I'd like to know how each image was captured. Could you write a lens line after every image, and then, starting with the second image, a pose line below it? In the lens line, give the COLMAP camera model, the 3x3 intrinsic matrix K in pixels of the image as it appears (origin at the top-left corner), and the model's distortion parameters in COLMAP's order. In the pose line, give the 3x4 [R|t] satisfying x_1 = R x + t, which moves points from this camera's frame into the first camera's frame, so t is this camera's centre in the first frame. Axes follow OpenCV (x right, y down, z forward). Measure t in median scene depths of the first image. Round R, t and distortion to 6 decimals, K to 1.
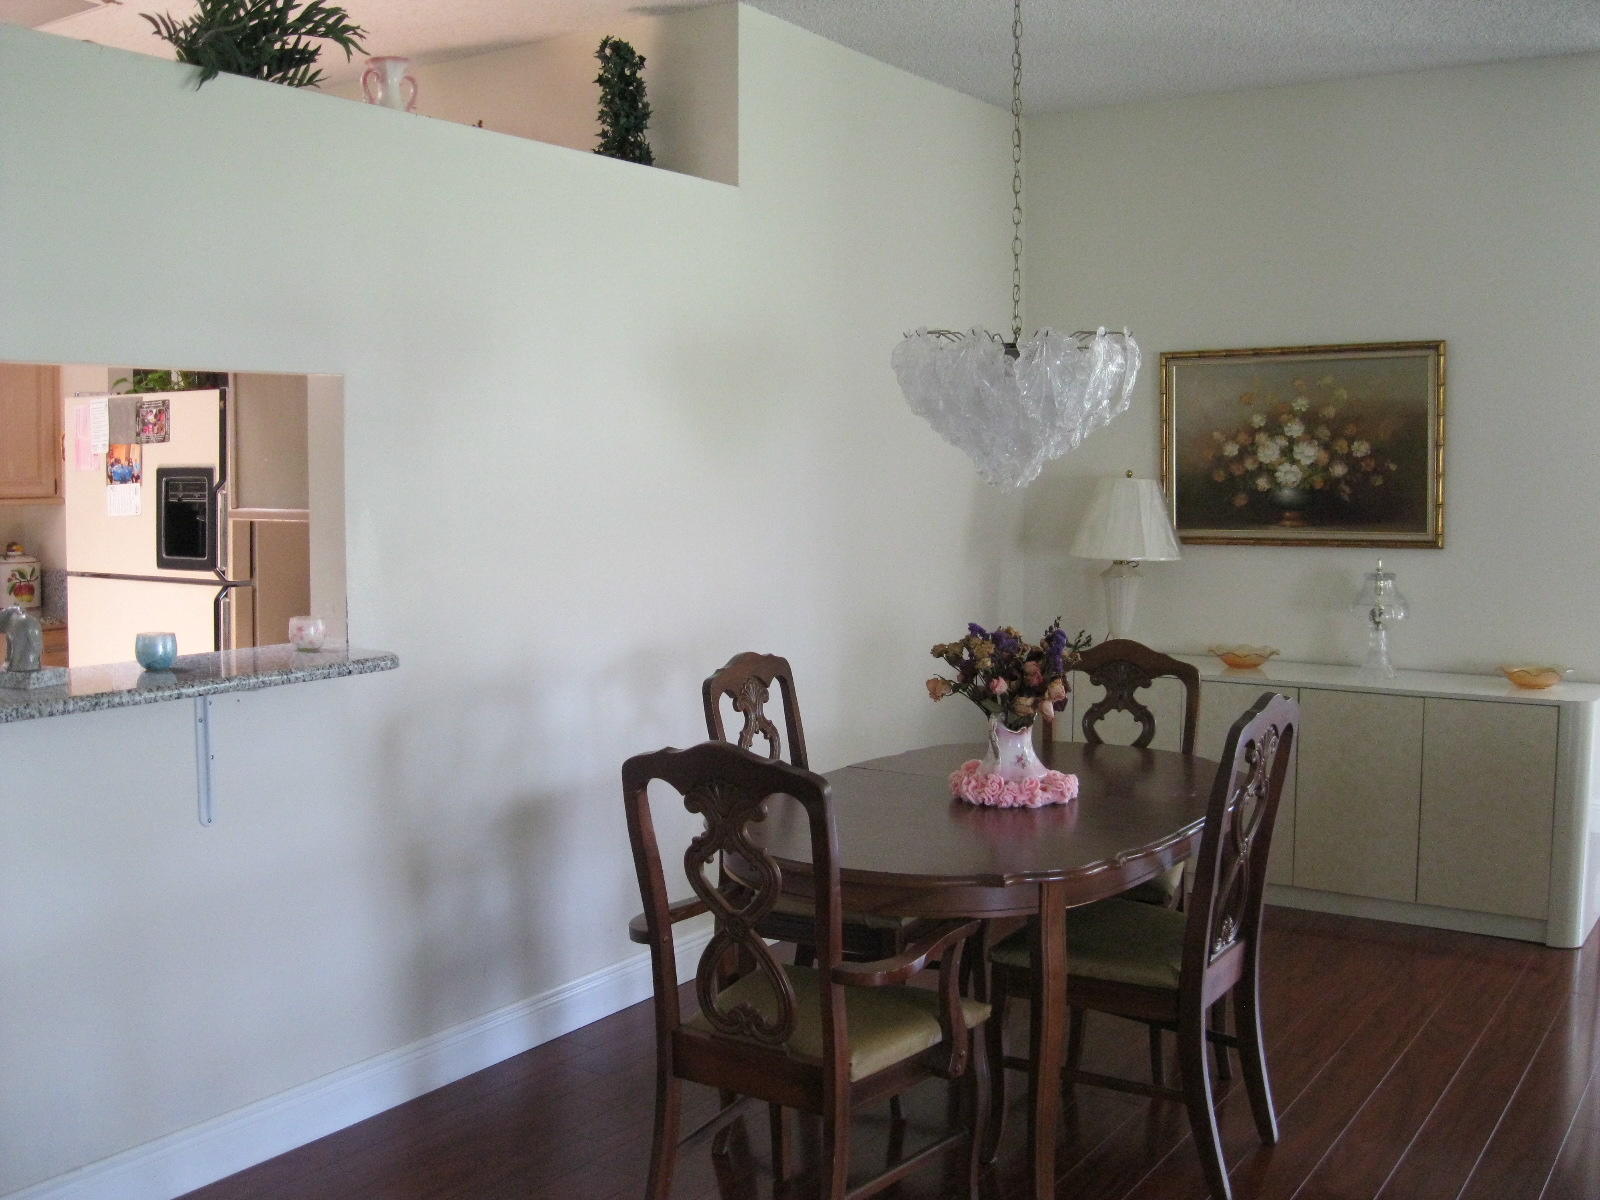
lens RADIAL K [[1621.1, 0, 800.0], [0, 1621.1, 600.0], [0, 0, 1]] dist [-0.117680, 0.019698]
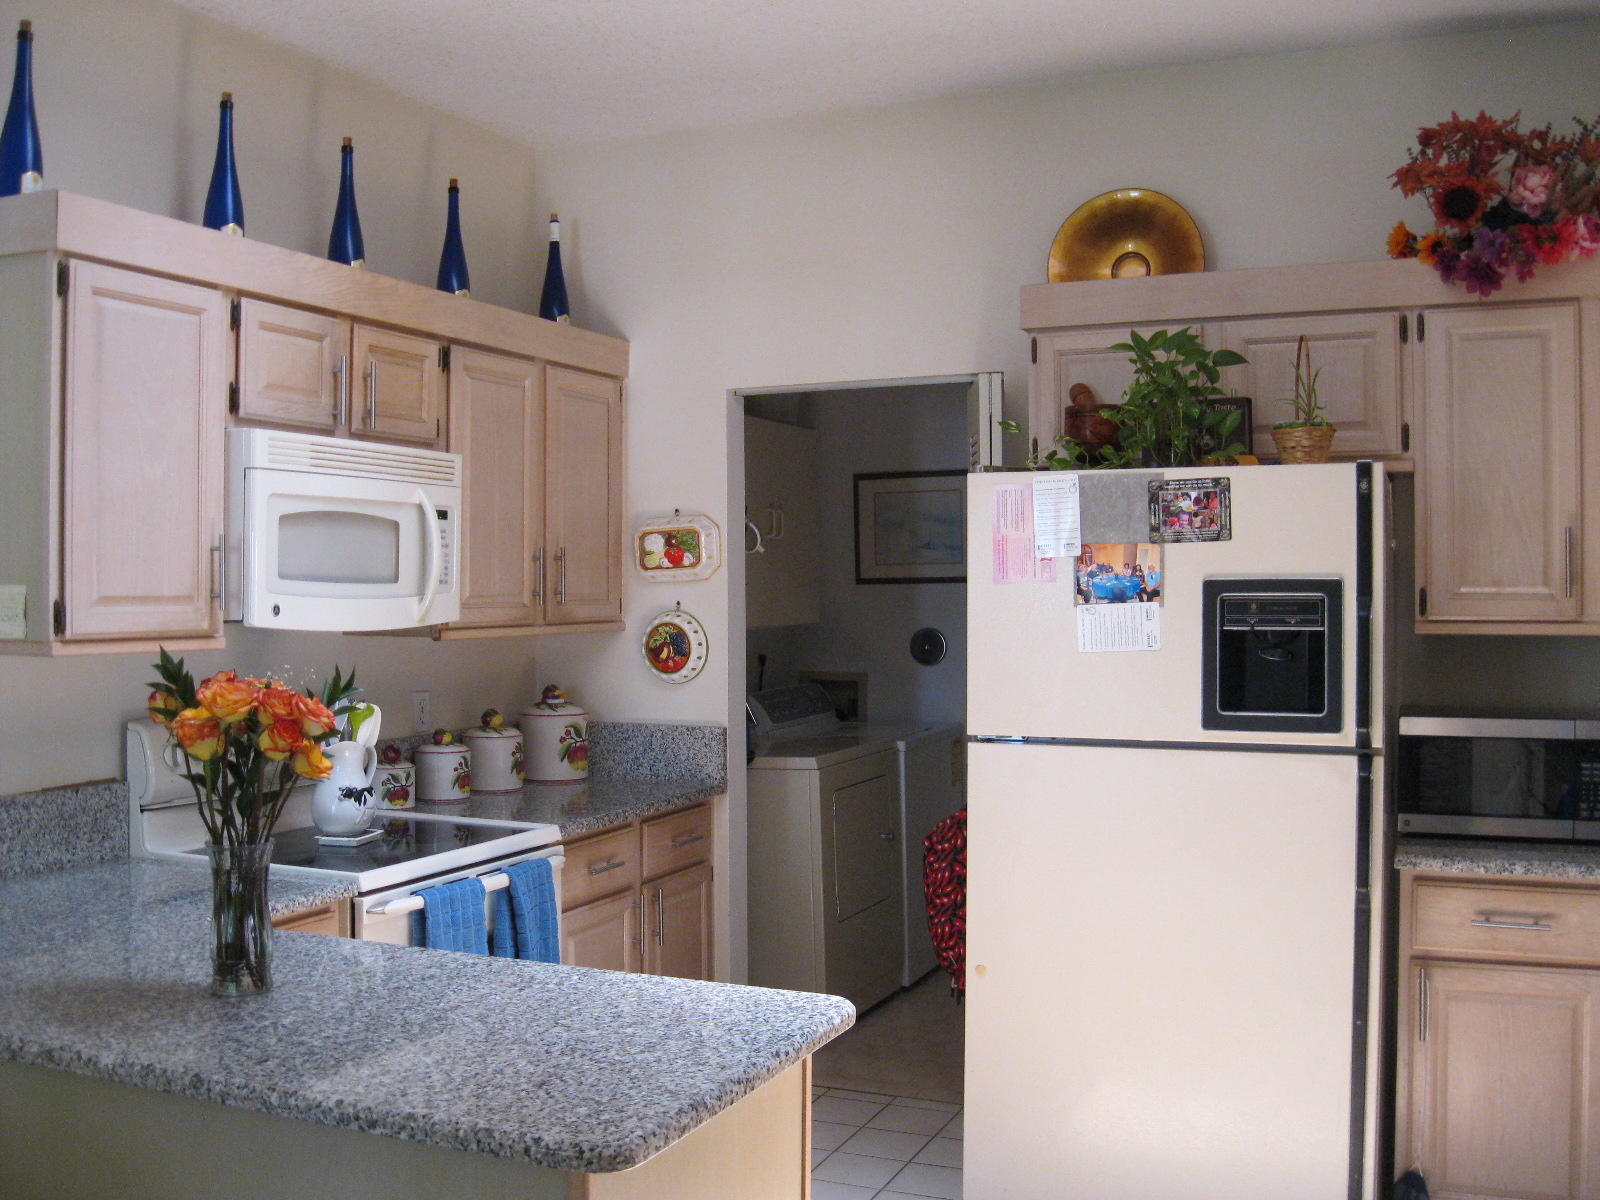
lens RADIAL K [[1621.1, 0, 800.0], [0, 1621.1, 600.0], [0, 0, 1]] dist [-0.117680, 0.019698]
pose [[0.985765, -0.005560, 0.168038, -0.678159], [0.017279, 0.997511, -0.068358, -0.030941], [-0.167240, 0.070288, 0.983408, 0.362057]]
